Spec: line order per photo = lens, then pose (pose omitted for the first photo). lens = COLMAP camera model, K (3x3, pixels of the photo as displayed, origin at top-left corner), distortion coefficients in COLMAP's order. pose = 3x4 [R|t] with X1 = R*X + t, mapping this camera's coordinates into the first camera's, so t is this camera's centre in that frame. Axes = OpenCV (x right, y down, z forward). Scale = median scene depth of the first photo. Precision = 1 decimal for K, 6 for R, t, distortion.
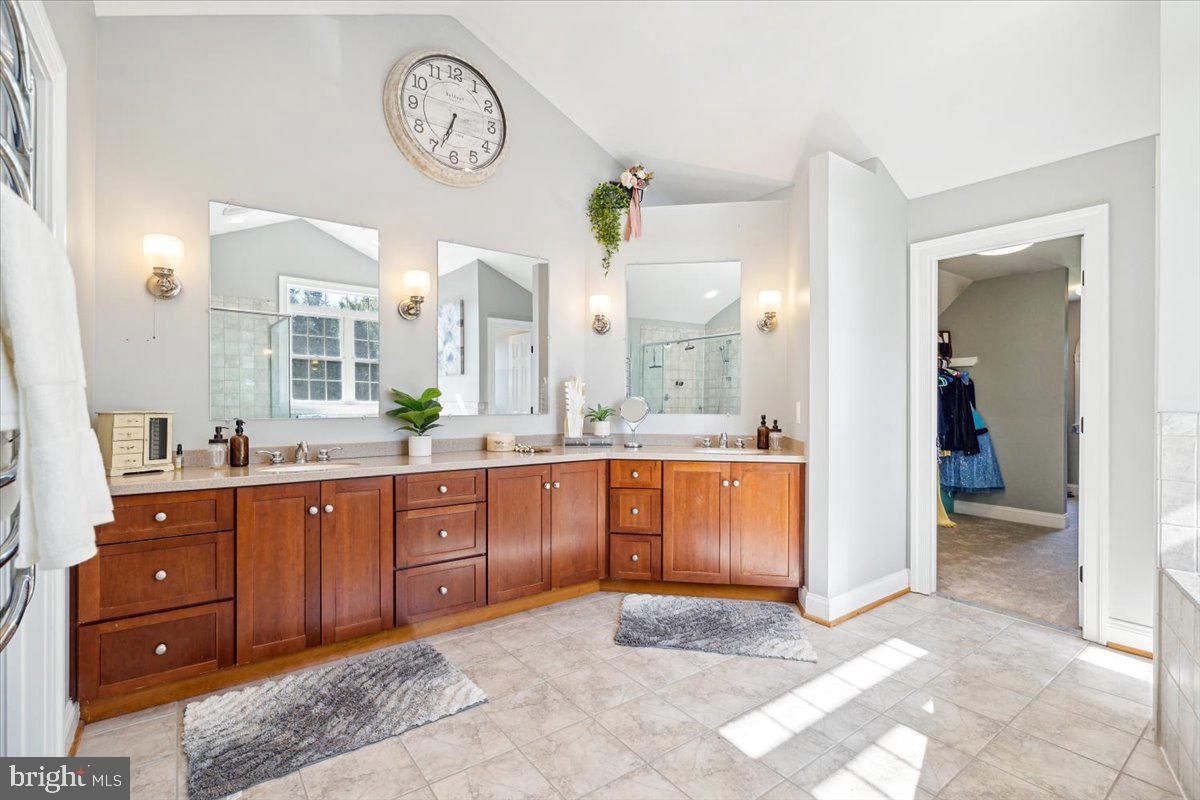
lens RADIAL K [[543.7, 0, 594.7], [0, 543.7, 391.8], [0, 0, 1]] dist [0.002115, -0.000001]
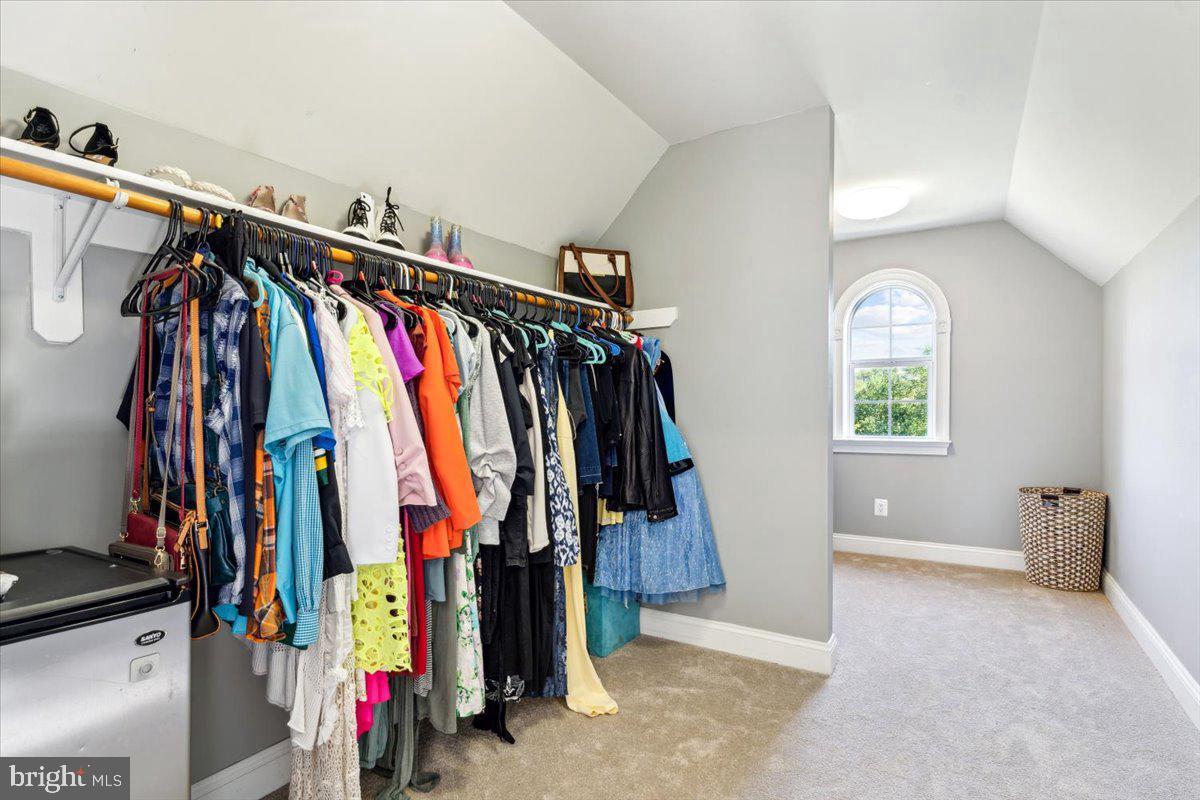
lens RADIAL K [[543.7, 0, 607.9], [0, 543.7, 402.6], [0, 0, 1]] dist [0.002115, -0.000001]
pose [[0.946134, -0.011530, 0.323569, 0.502193], [0.008331, 0.999902, 0.011270, 0.013513], [-0.323667, -0.007968, 0.946138, 0.584459]]
